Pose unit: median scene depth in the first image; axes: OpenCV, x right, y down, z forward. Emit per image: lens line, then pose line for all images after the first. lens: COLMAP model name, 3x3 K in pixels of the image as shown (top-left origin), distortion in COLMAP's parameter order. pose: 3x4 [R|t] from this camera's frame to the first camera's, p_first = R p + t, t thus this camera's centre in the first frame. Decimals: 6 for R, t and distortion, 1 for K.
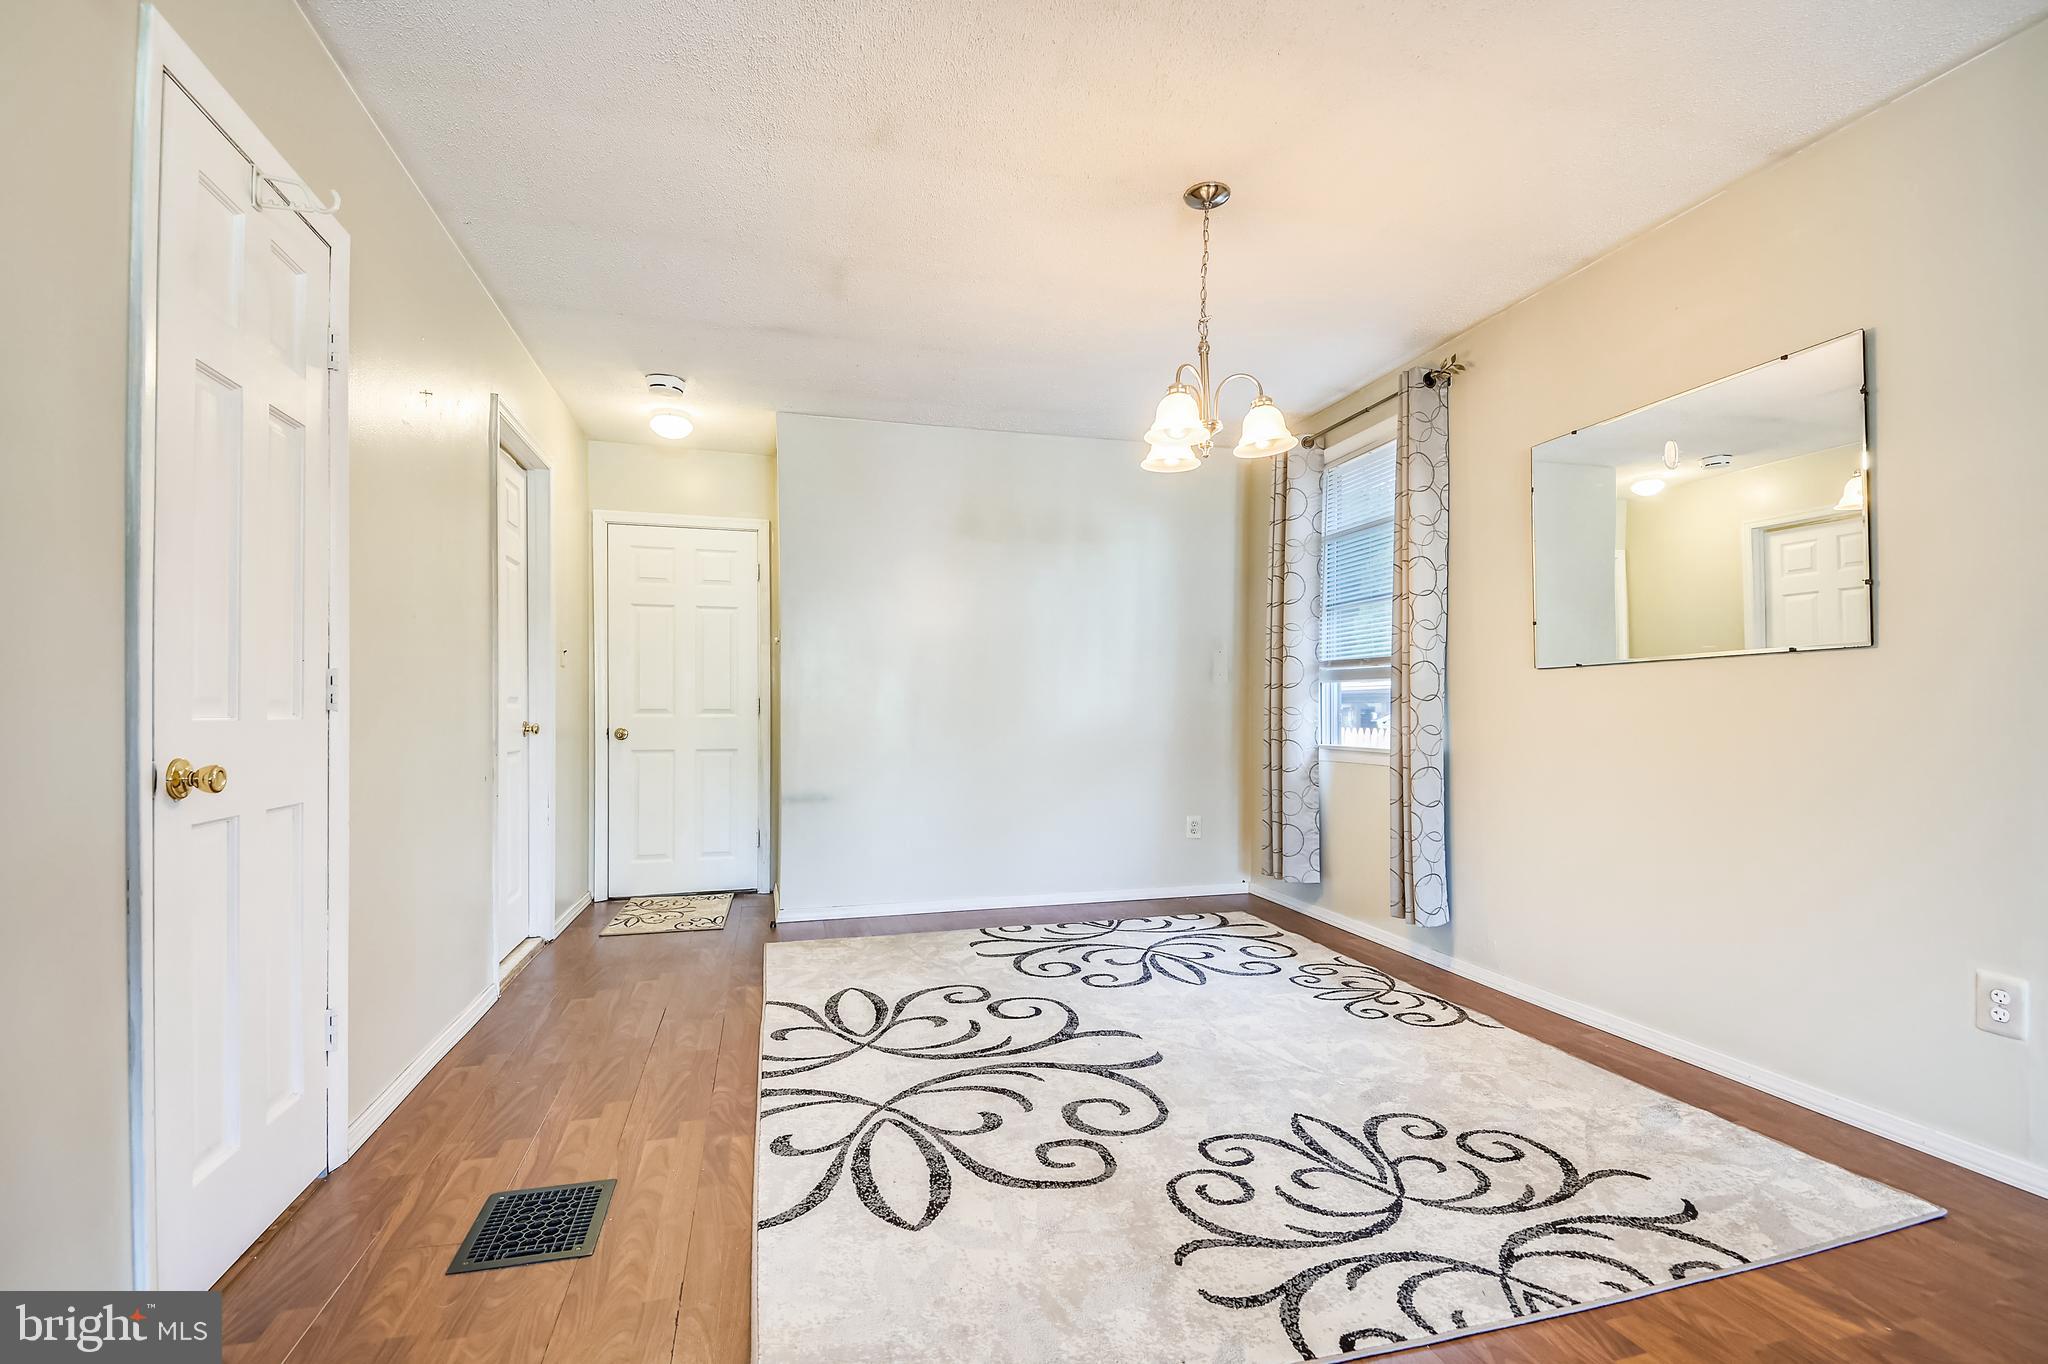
lens RADIAL K [[946.6, 0, 1042.1], [0, 946.6, 697.3], [0, 0, 1]] dist [-0.003192, -0.003021]
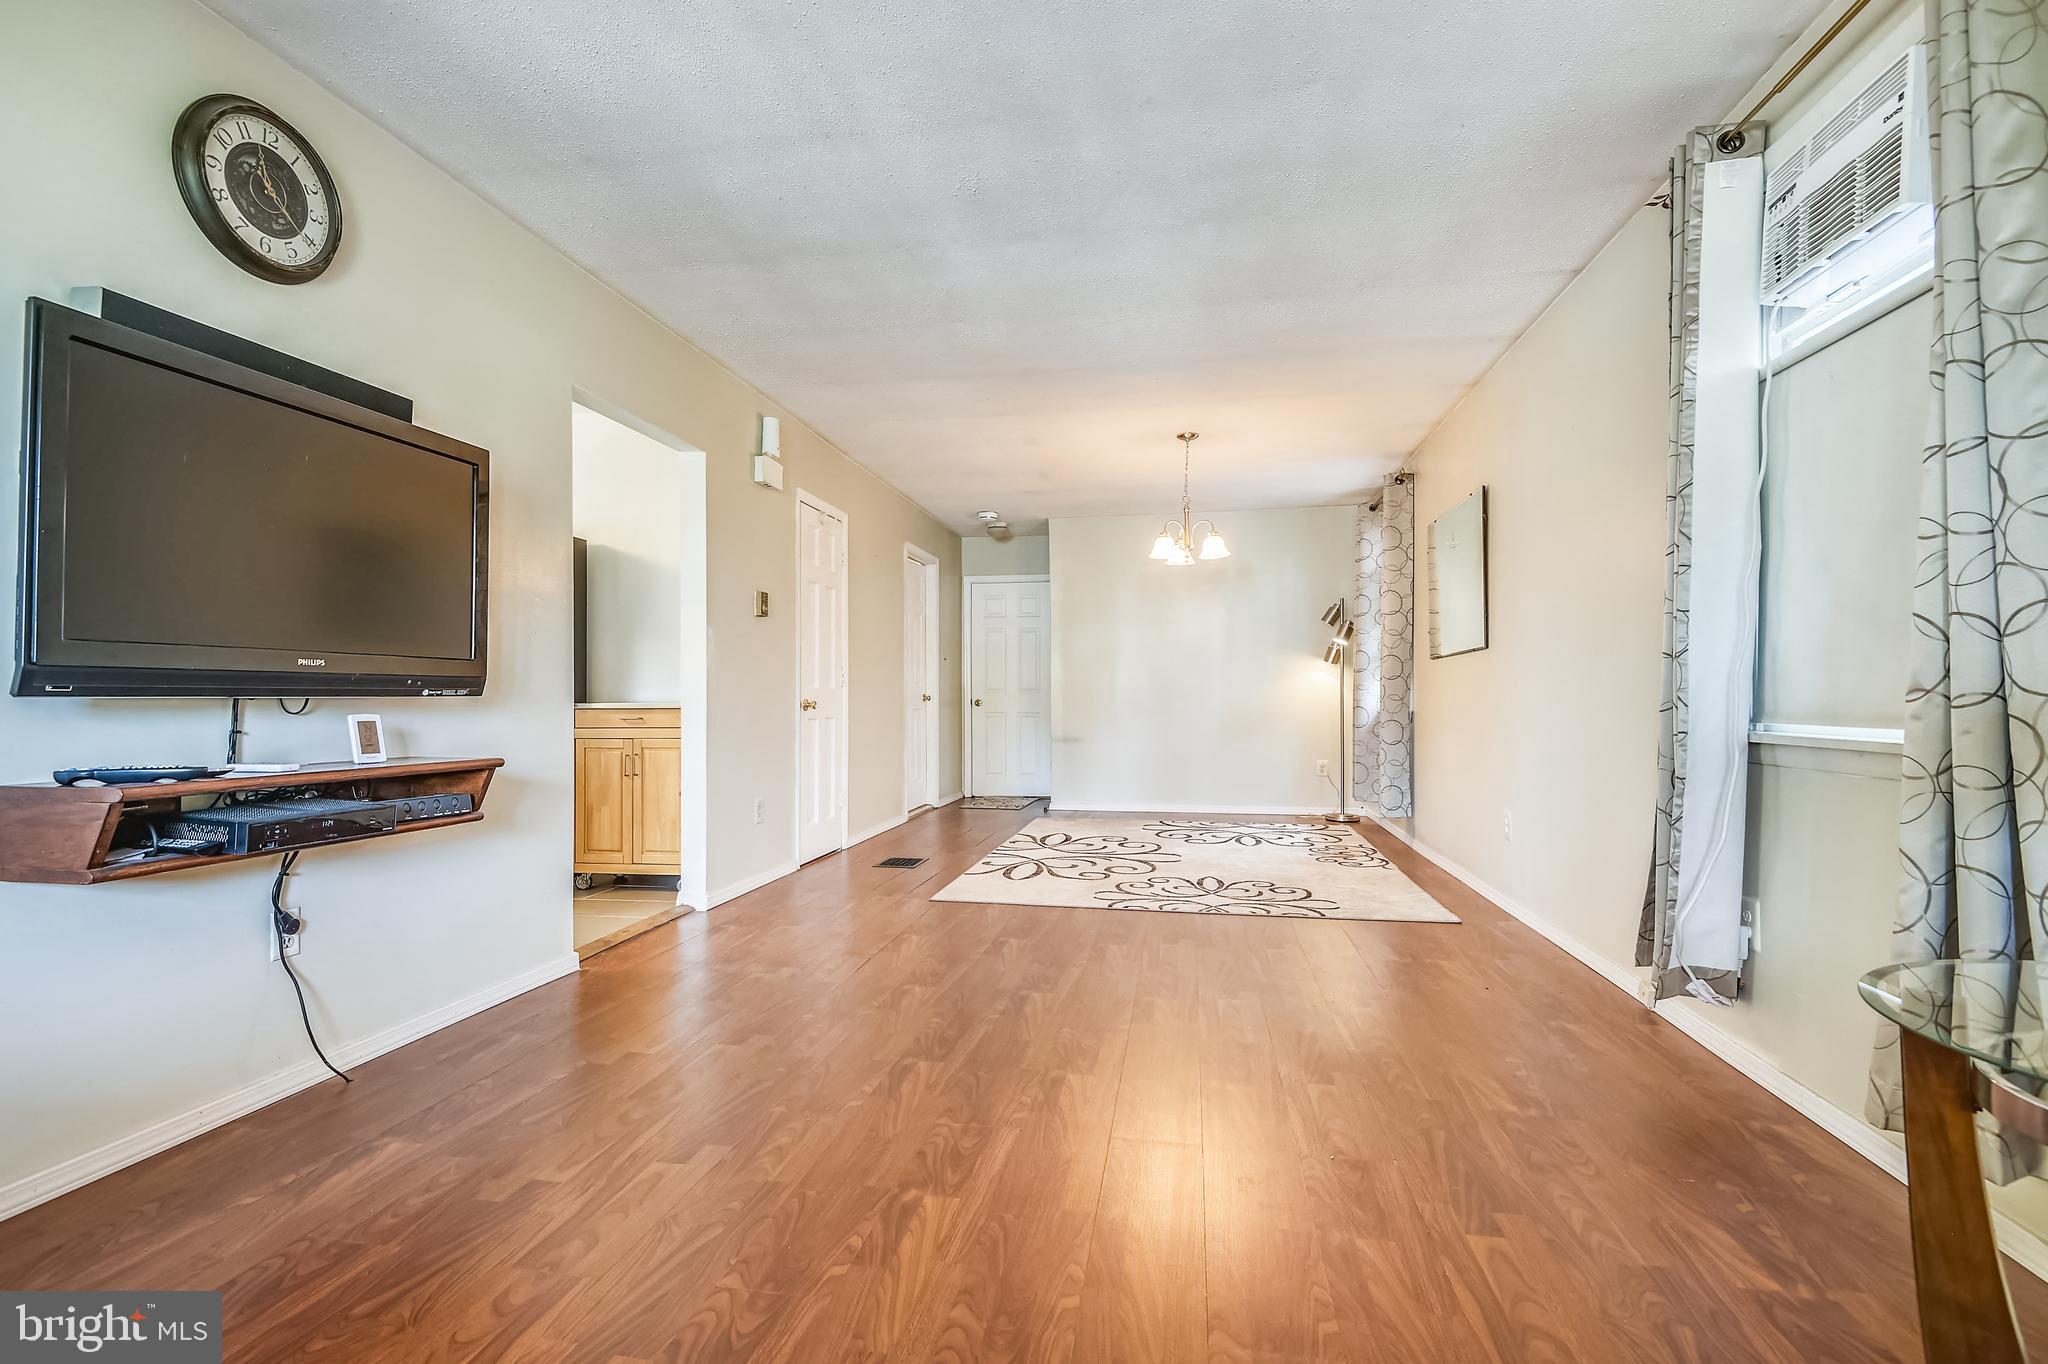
lens RADIAL K [[946.6, 0, 1006.3], [0, 946.6, 684.9], [0, 0, 1]] dist [-0.003192, -0.003021]
pose [[0.891946, -0.004246, -0.452123, 0.537648], [0.003281, 0.999990, -0.002918, 0.015148], [0.452131, 0.001119, 0.891951, -0.734010]]
